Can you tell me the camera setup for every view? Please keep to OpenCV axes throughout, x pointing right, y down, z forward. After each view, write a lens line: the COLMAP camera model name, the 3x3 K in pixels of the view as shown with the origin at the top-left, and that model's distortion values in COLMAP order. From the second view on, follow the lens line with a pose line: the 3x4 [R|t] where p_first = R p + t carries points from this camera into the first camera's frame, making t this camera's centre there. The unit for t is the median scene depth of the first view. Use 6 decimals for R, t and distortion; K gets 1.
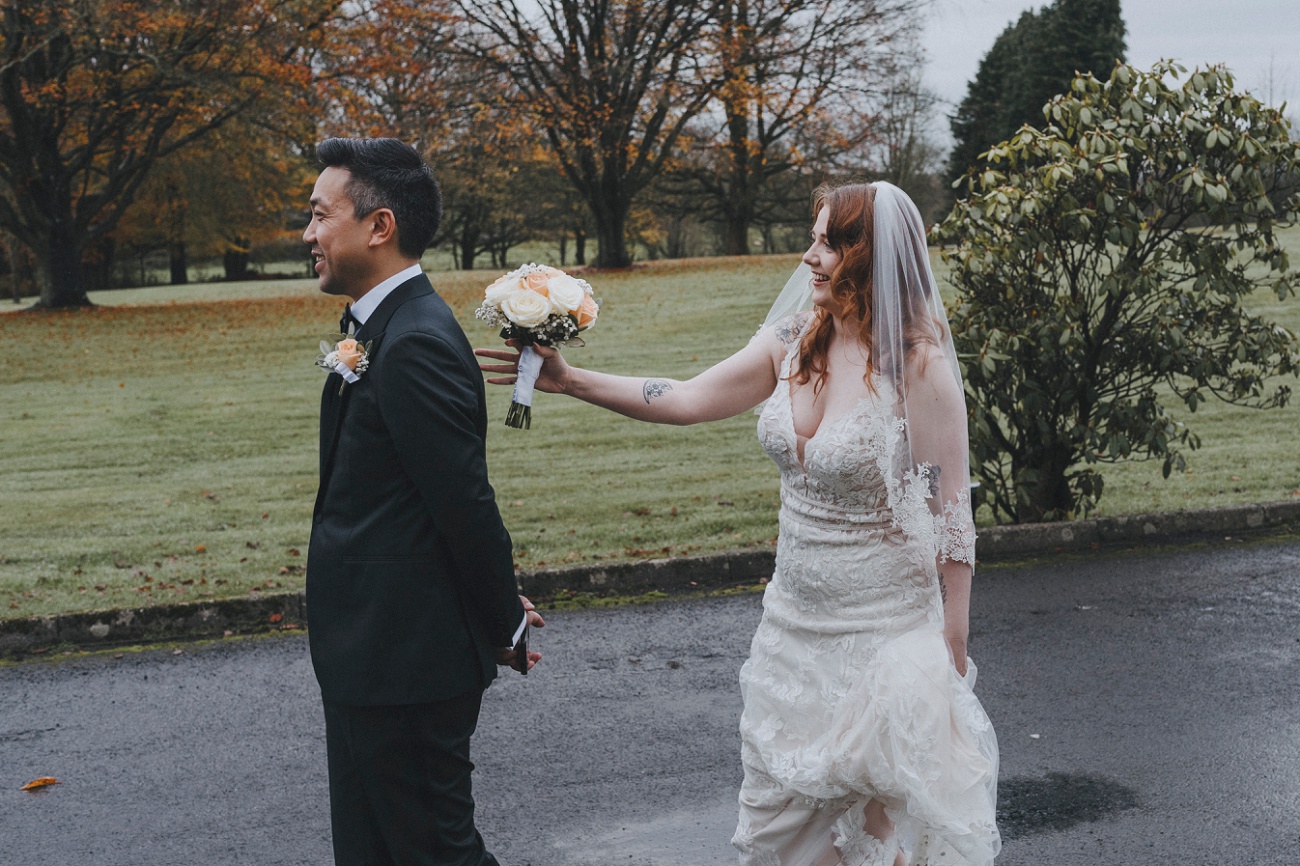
lens RADIAL K [[1496.0, 0, 650.0], [0, 1496.0, 433.0], [0, 0, 1]] dist [-0.029575, 0.050079]
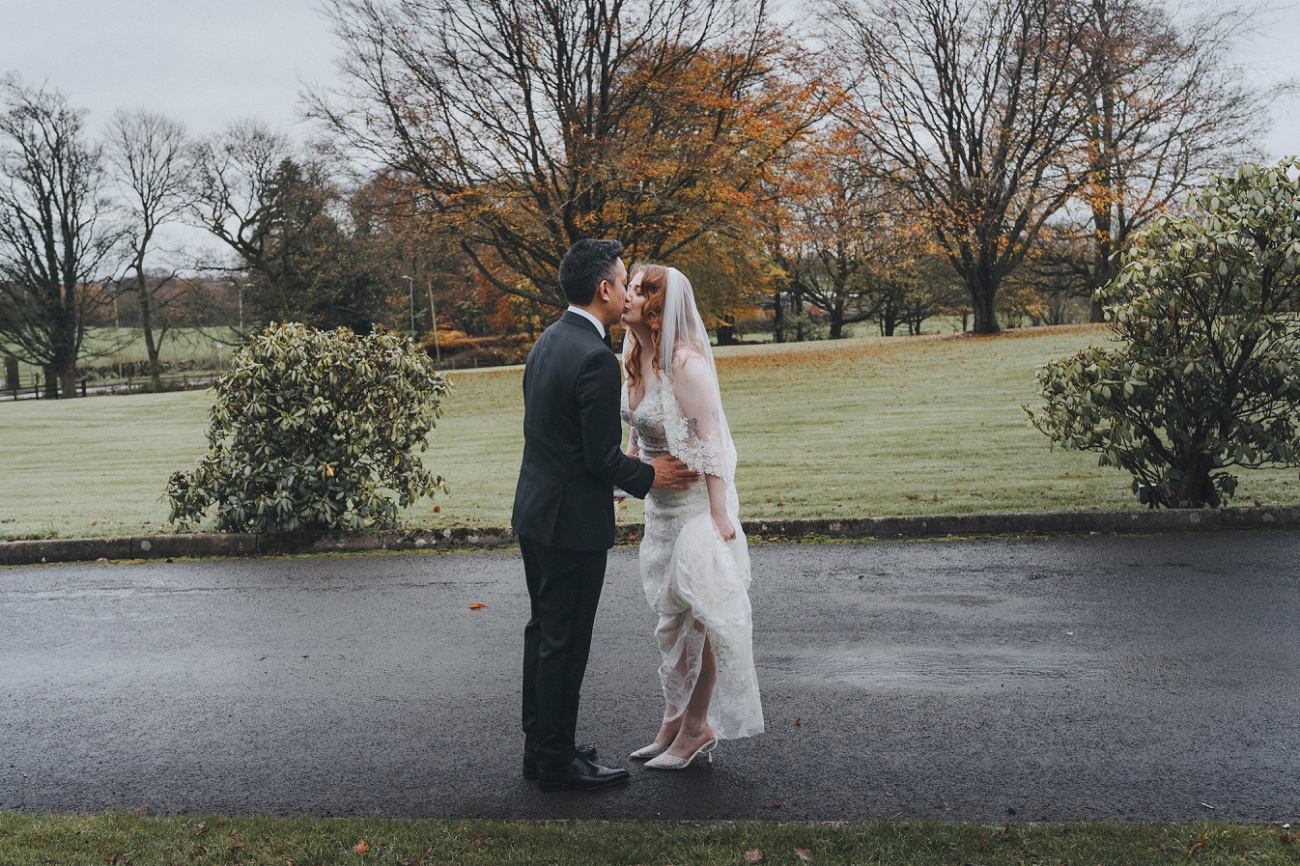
lens RADIAL K [[1496.0, 0, 650.0], [0, 1496.0, 433.0], [0, 0, 1]] dist [-0.029575, 0.050079]
pose [[0.887649, 0.017696, -0.460181, 0.318316], [-0.048956, 0.997225, -0.056086, 0.062940], [0.457912, 0.072313, 0.886052, -0.273055]]
